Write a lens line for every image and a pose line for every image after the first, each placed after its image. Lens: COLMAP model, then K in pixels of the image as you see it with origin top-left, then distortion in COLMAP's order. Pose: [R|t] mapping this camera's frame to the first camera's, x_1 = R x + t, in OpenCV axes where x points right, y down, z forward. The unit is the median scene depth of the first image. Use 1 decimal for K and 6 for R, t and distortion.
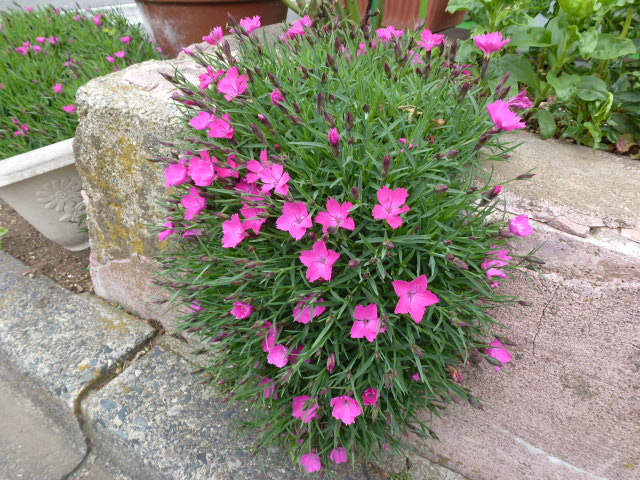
lens RADIAL K [[393.9, 0, 320.0], [0, 393.9, 240.0], [0, 0, 1]] dist [-0.022447, -0.001371]
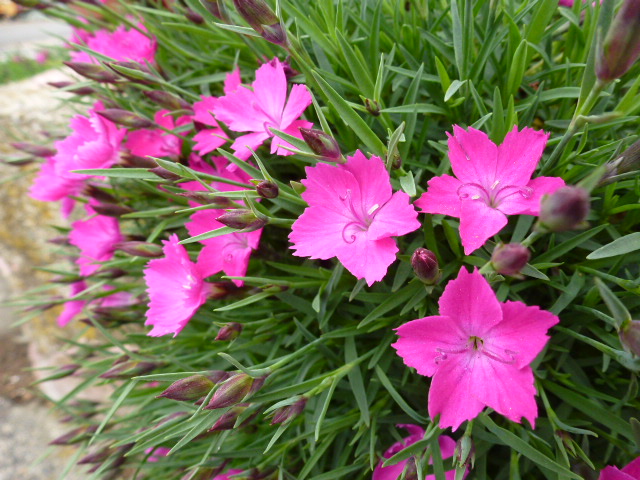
lens RADIAL K [[393.9, 0, 320.0], [0, 393.9, 240.0], [0, 0, 1]] dist [-0.022447, -0.001371]
pose [[0.988189, -0.153153, -0.005252, -0.083090], [0.151797, 0.982987, -0.103411, -0.006989], [0.021000, 0.101392, 0.994625, 0.662780]]
